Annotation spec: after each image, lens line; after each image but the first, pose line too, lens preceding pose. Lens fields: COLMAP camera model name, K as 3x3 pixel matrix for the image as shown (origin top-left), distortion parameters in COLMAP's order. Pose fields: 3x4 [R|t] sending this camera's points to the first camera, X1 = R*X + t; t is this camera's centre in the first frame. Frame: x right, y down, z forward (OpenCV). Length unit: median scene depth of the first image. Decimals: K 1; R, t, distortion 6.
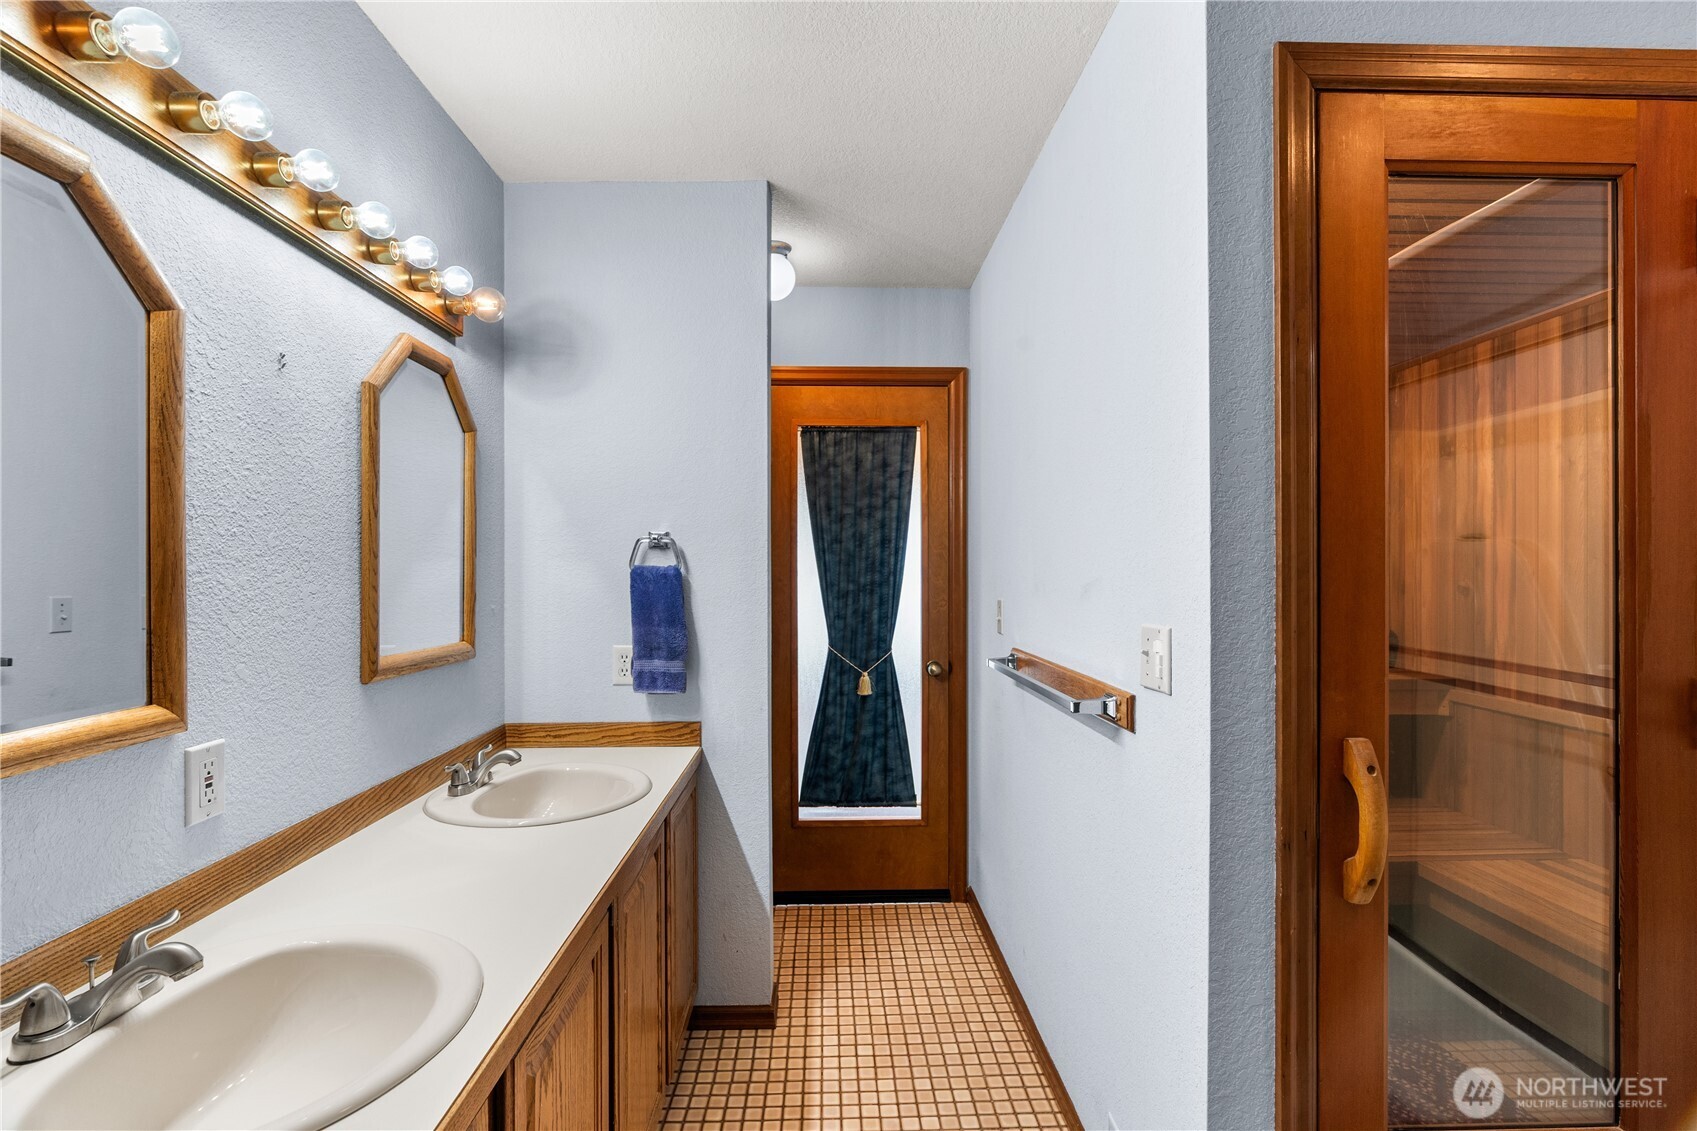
lens RADIAL K [[770.0, 0, 848.5], [0, 770.0, 565.5], [0, 0, 1]] dist [0.002960, 0.000972]
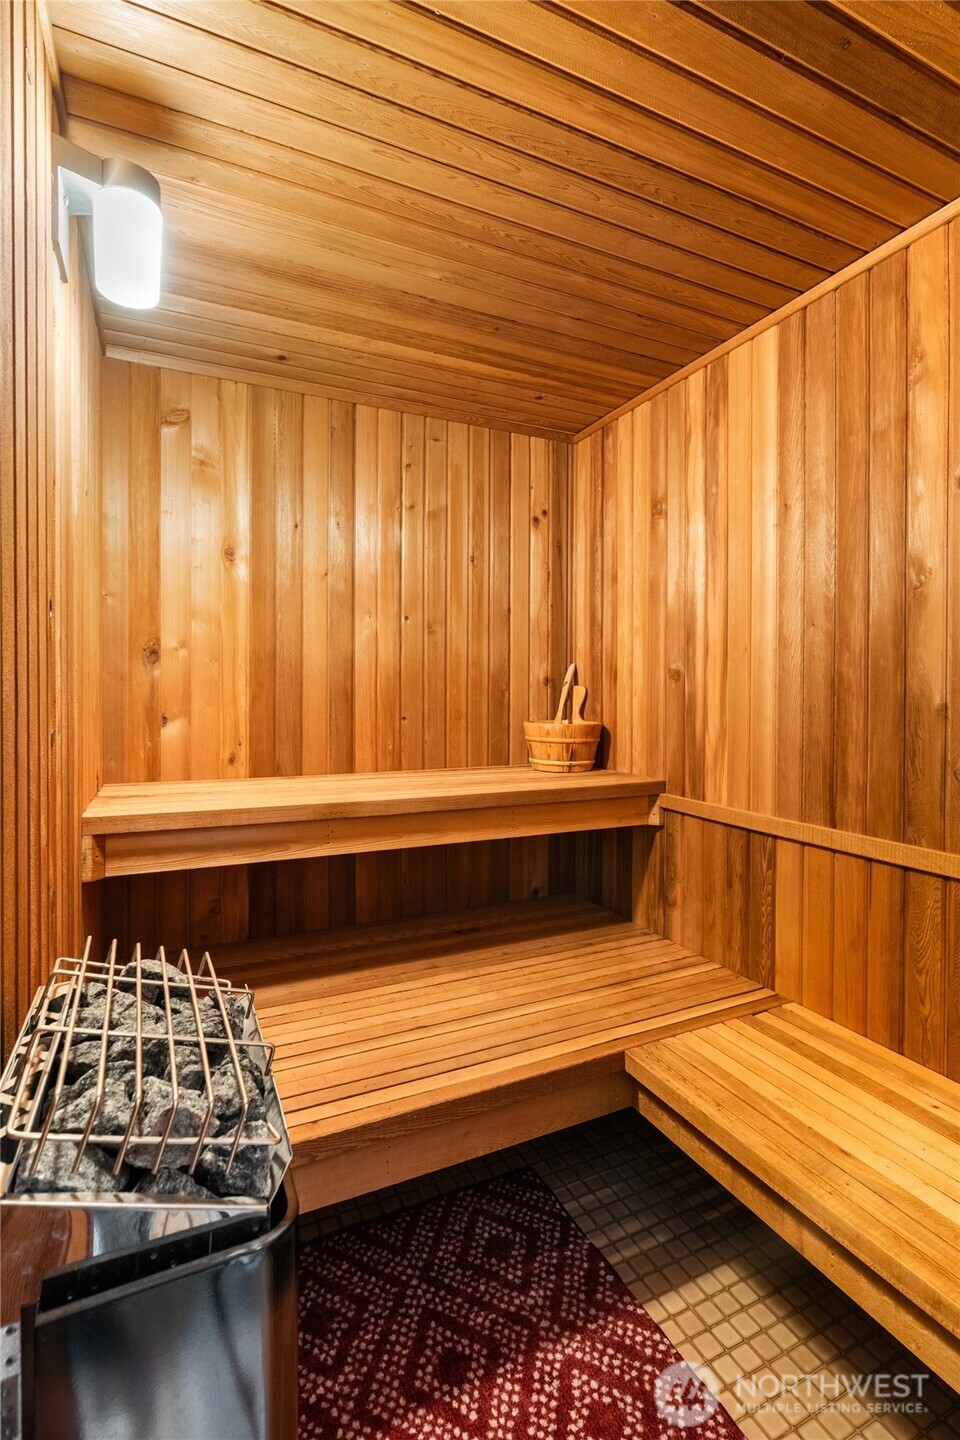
lens RADIAL K [[653.4, 0, 477.6], [0, 653.4, 695.1], [0, 0, 1]] dist [0.002960, 0.000972]
pose [[0.921527, -0.000630, 0.388313, 0.344209], [-0.002653, 0.999965, 0.007917, 0.051516], [-0.388305, -0.008326, 0.921493, 0.454655]]
